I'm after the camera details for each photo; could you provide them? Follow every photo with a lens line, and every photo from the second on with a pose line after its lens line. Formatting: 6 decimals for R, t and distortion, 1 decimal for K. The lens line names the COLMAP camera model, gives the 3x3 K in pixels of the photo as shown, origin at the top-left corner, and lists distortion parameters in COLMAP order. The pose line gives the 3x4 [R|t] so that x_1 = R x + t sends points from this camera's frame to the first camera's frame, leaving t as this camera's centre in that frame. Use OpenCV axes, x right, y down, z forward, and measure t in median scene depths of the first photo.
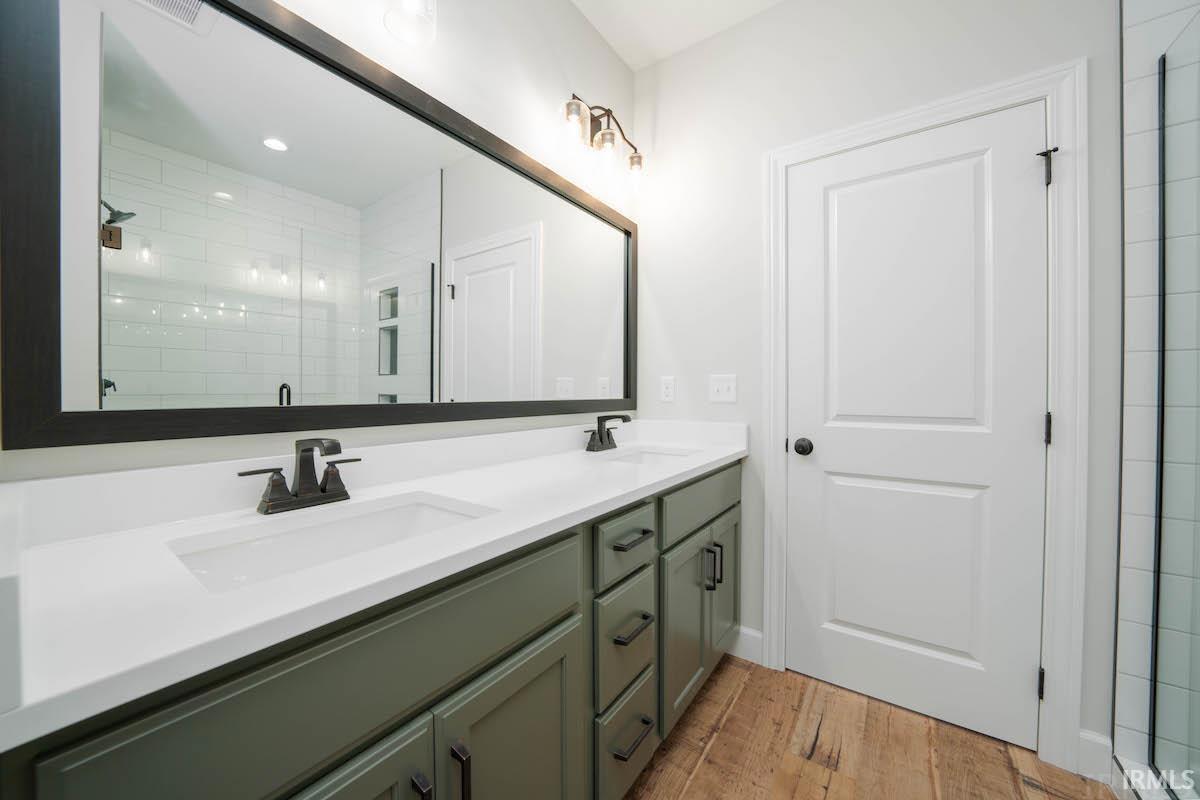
lens RADIAL K [[444.8, 0, 597.8], [0, 444.8, 395.9], [0, 0, 1]] dist [-0.017569, 0.000363]
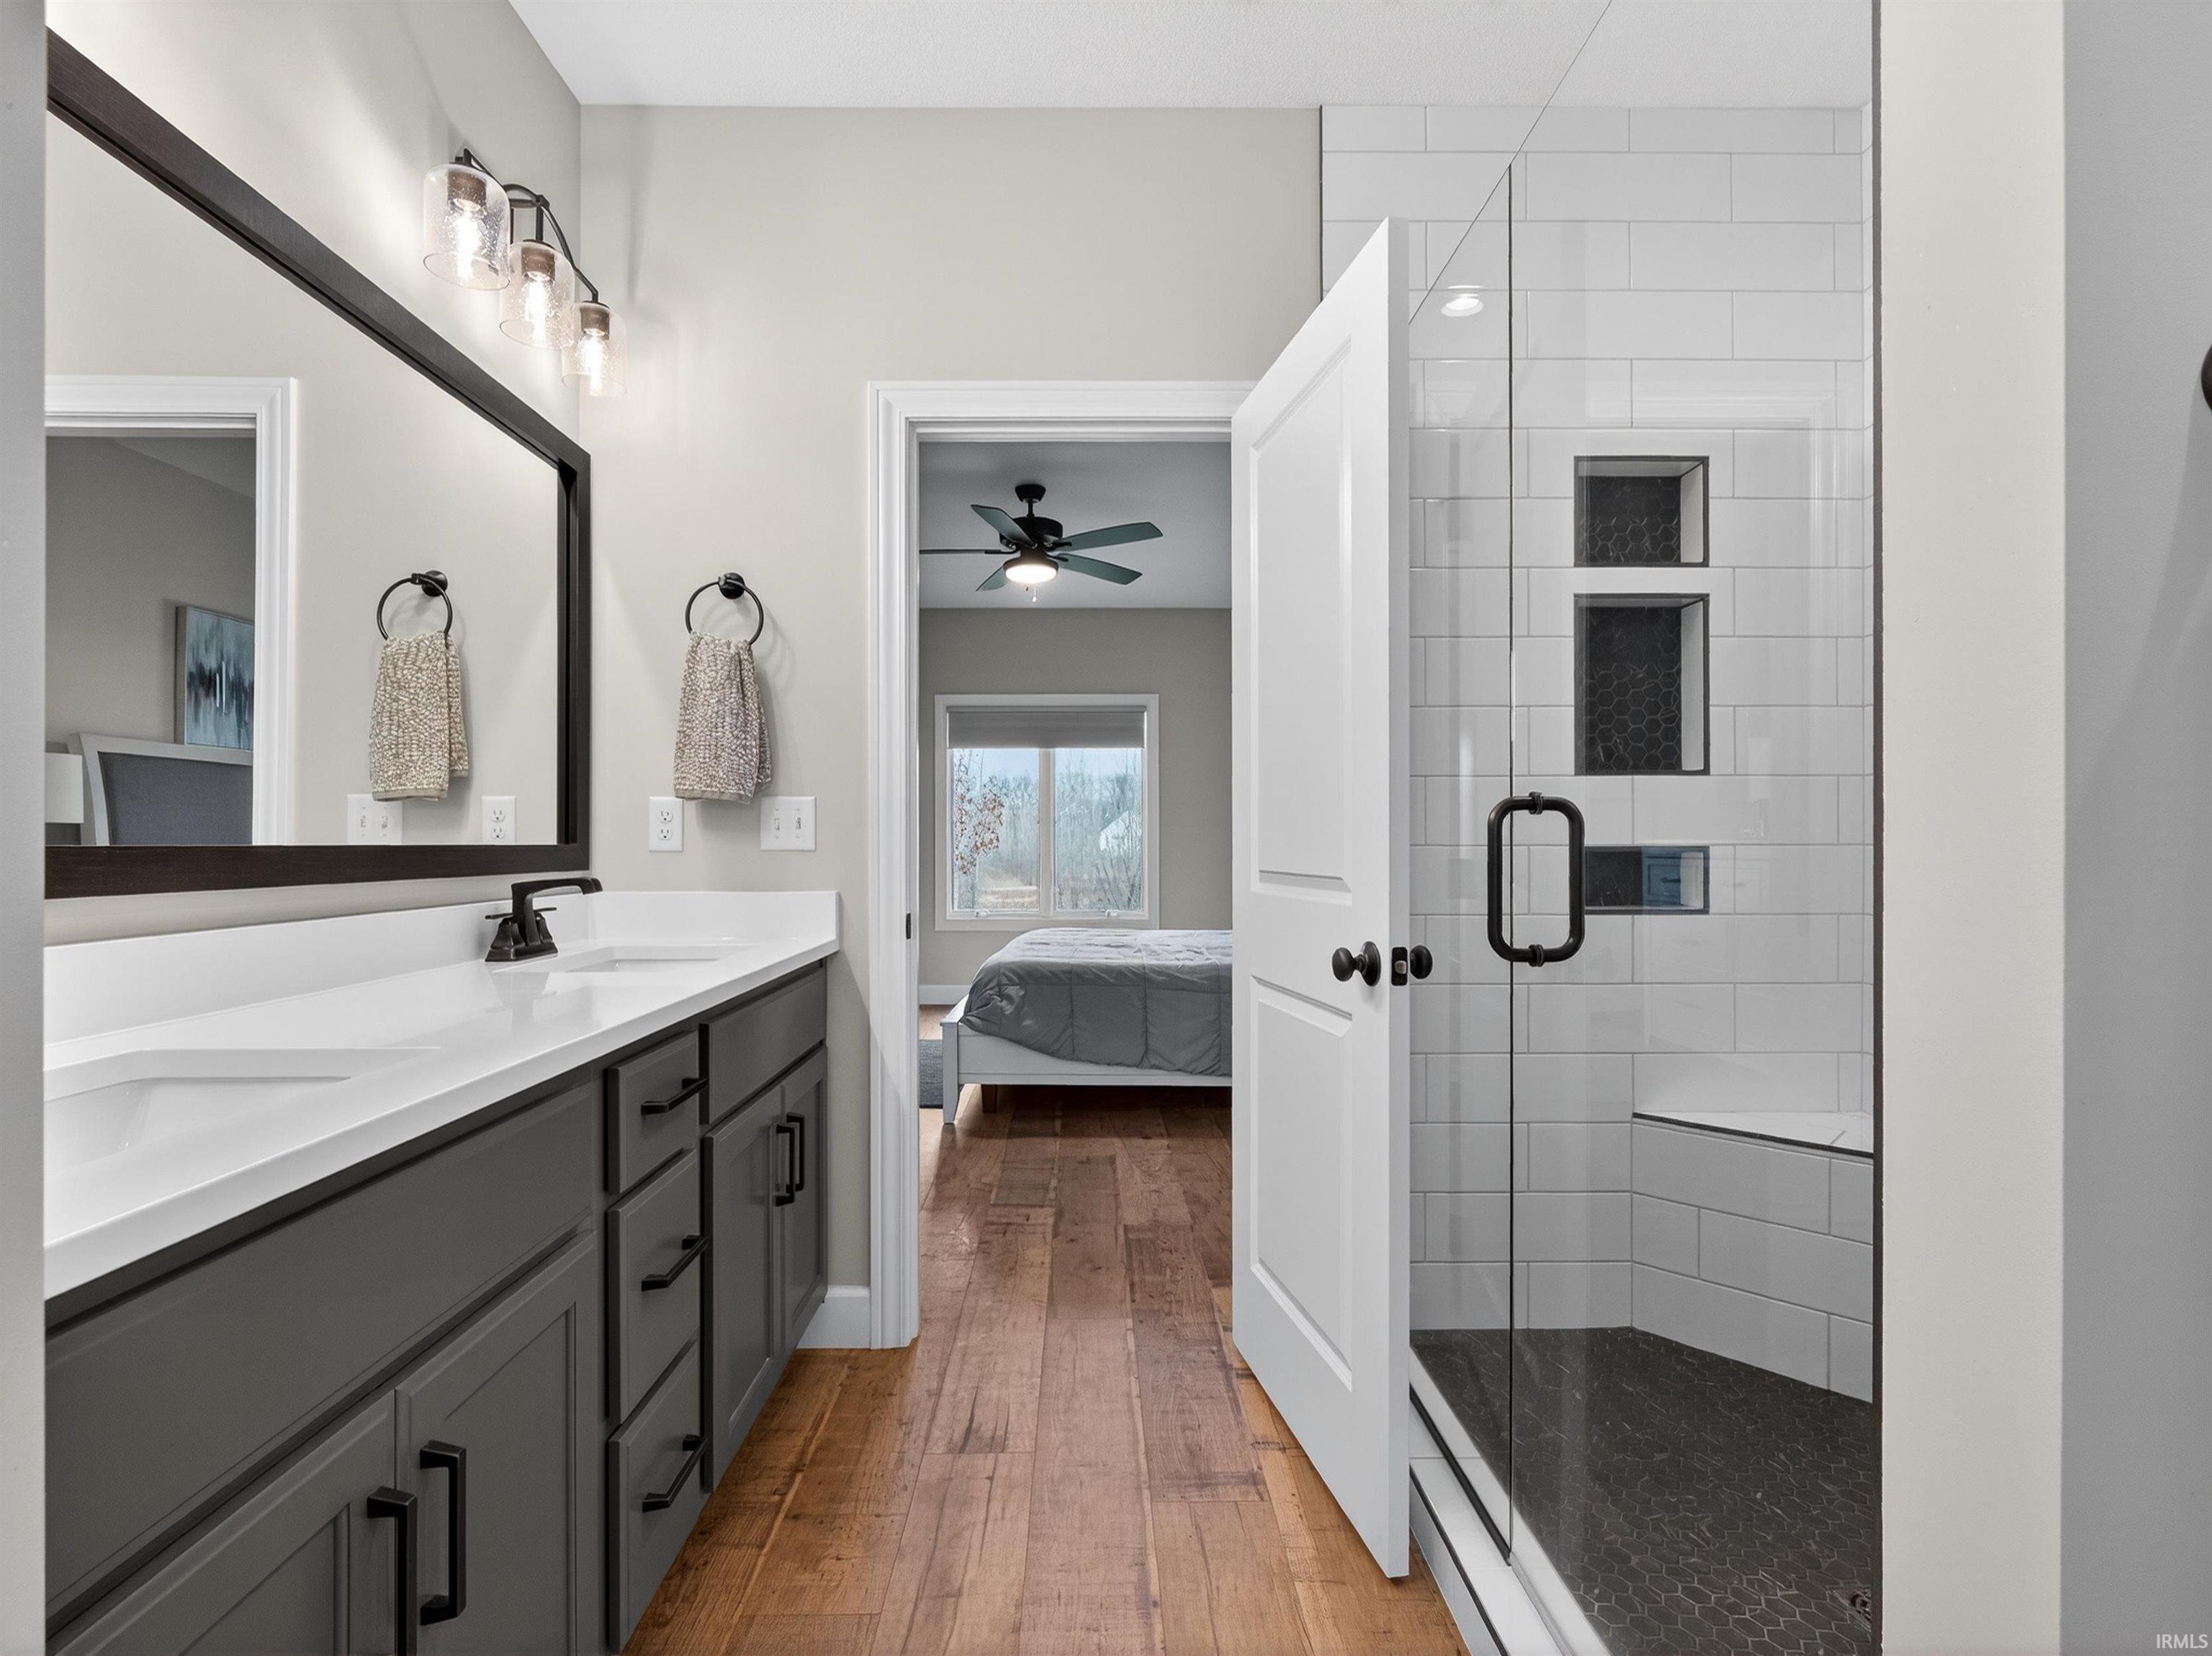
lens RADIAL K [[1065.7, 0, 1093.3], [0, 1065.7, 837.0], [0, 0, 1]] dist [-0.000030, -0.000100]
pose [[0.818360, -0.001122, 0.574705, -0.167502], [0.008440, 0.999914, -0.010065, 0.019309], [-0.574644, 0.013087, 0.818299, -0.243134]]
